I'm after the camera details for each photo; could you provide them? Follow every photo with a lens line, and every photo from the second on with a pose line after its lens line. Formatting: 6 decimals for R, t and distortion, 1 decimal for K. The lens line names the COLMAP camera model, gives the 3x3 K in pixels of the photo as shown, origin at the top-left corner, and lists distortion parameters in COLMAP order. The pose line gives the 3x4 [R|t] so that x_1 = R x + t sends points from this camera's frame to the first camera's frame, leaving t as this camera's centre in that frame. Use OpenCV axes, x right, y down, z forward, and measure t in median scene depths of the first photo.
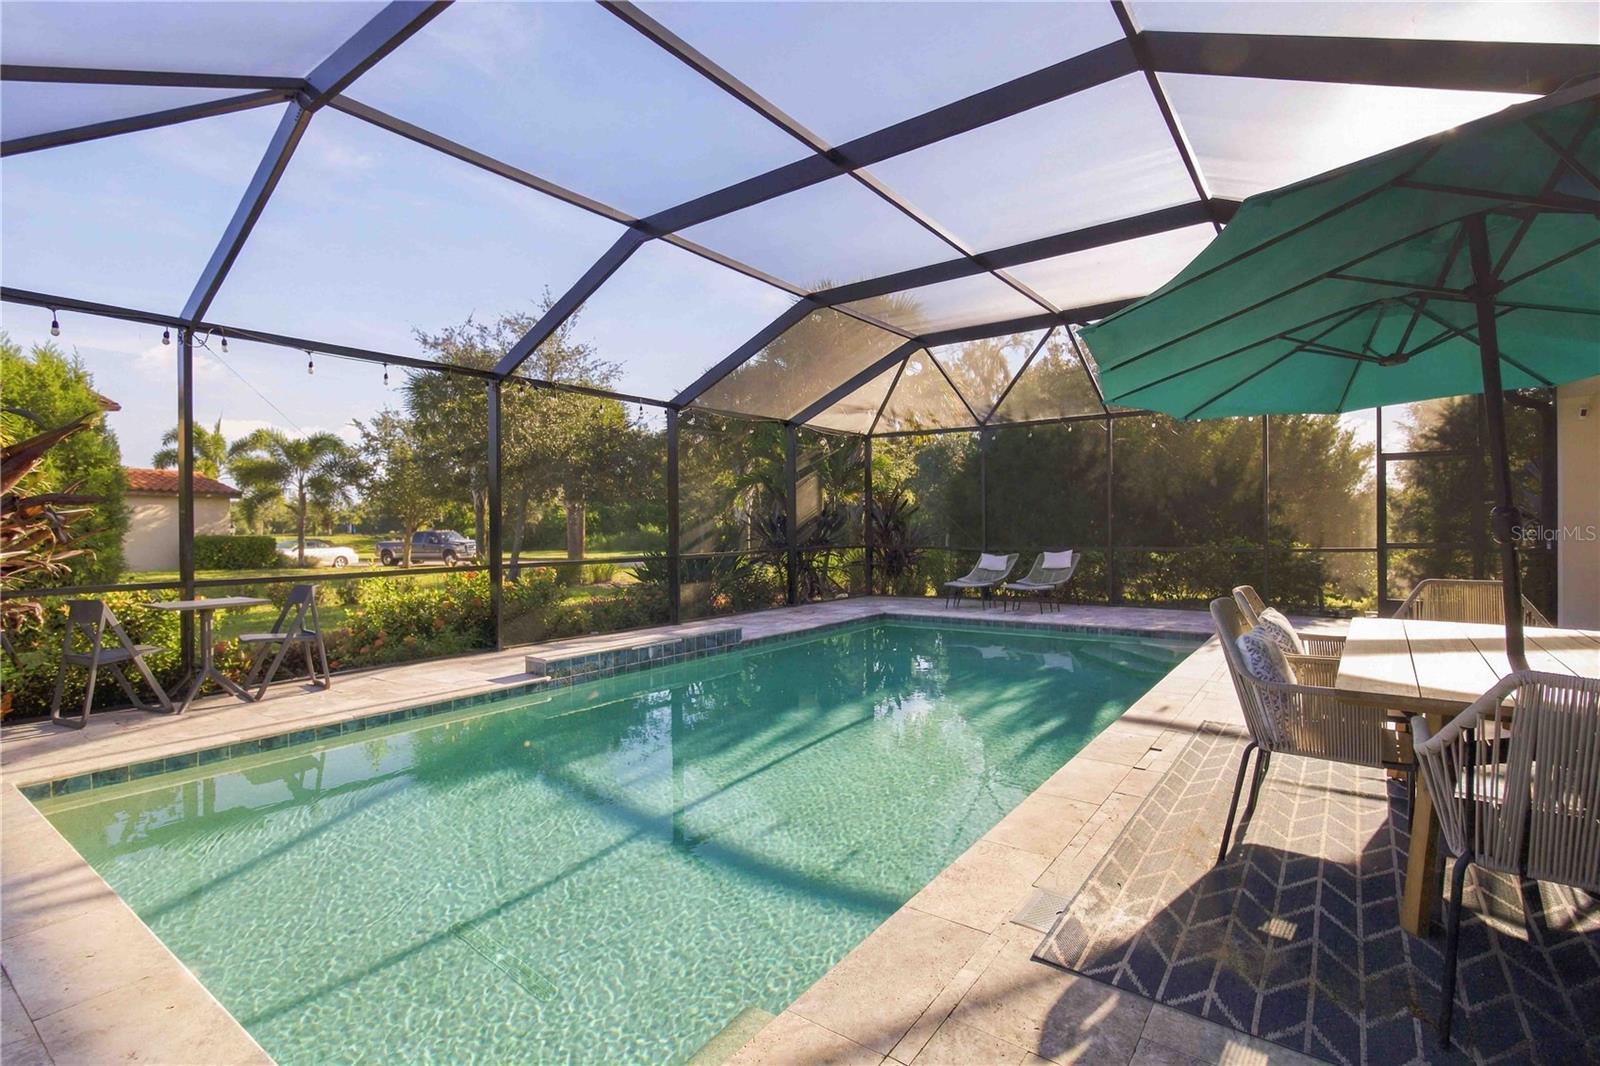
lens RADIAL K [[745.3, 0, 799.8], [0, 745.3, 532.5], [0, 0, 1]] dist [0.001018, -0.000409]
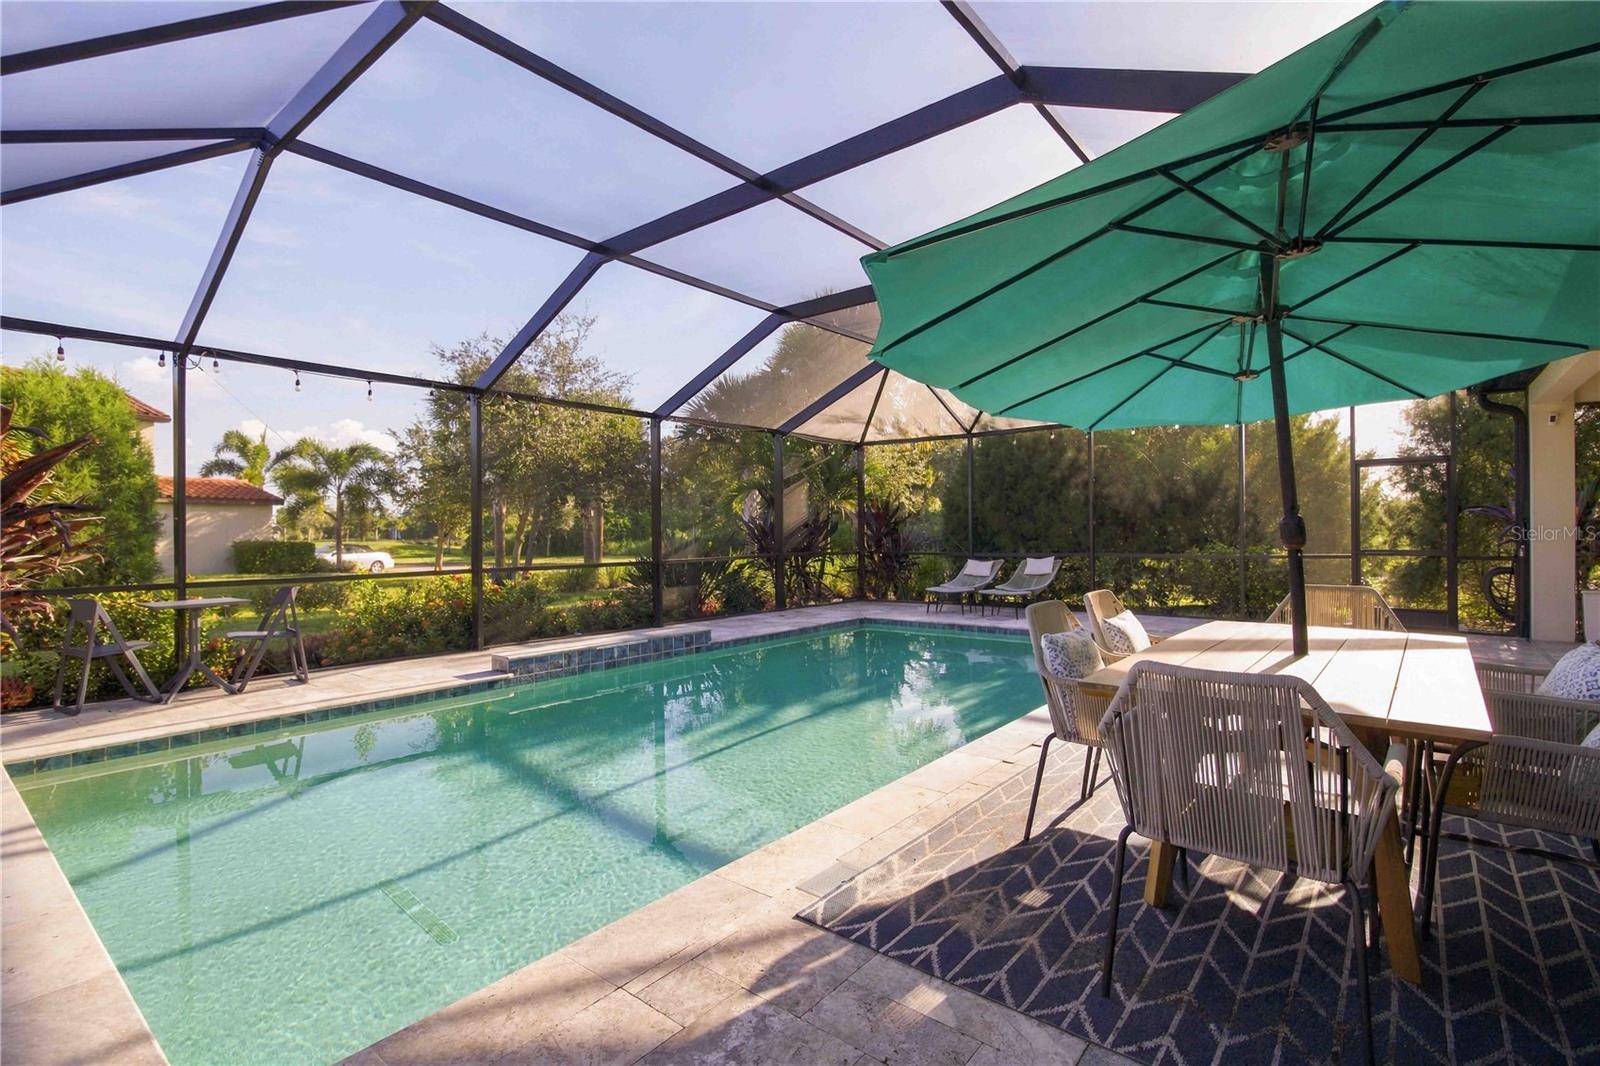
lens RADIAL K [[745.3, 0, 801.5], [0, 745.3, 535.3], [0, 0, 1]] dist [0.001018, -0.000409]
pose [[0.998888, 0.000826, -0.047149, 0.122953], [-0.001023, 0.999991, -0.004161, -0.000446], [0.047145, 0.004205, 0.998879, -0.042505]]
